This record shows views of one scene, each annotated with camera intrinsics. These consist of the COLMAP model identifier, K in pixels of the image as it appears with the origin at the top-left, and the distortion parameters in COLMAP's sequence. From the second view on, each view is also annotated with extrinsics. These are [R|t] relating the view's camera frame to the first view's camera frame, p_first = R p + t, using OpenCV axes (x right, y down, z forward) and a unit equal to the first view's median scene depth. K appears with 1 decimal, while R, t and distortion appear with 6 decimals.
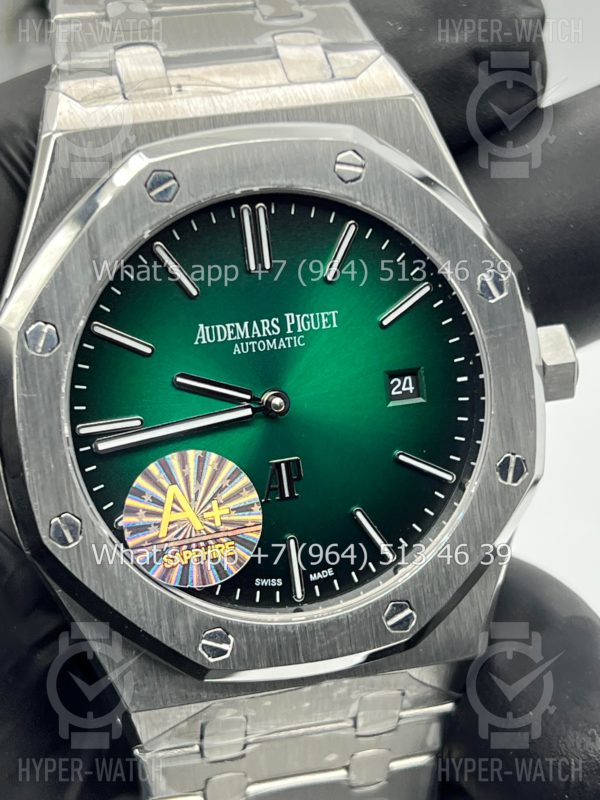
lens RADIAL K [[1790.7, 0, 300.0], [0, 1790.7, 400.0], [0, 0, 1]] dist [0.486432, -0.085213]
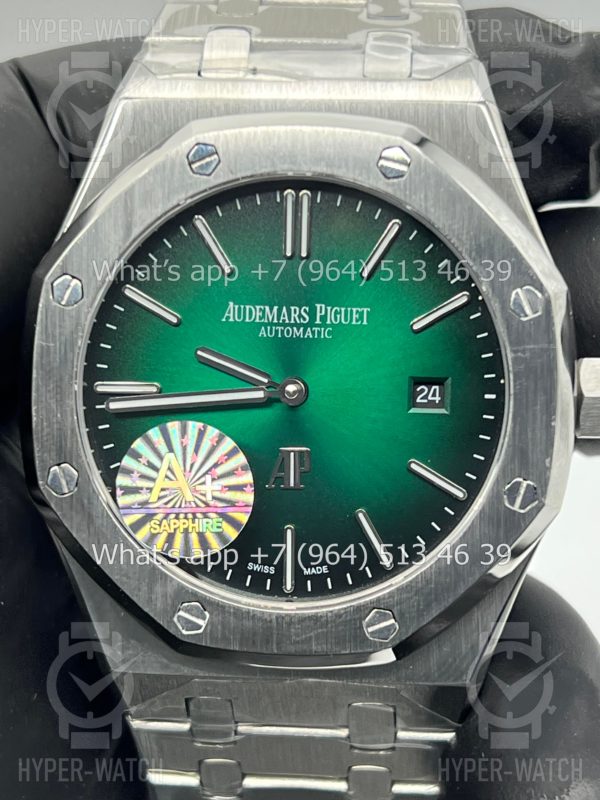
lens RADIAL K [[1790.7, 0, 300.0], [0, 1790.7, 400.0], [0, 0, 1]] dist [0.486432, -0.085213]
pose [[0.959062, 0.144693, -0.243442, 0.235352], [-0.154444, 0.987771, -0.021355, 0.027615], [0.237375, 0.058079, 0.969680, 0.035186]]
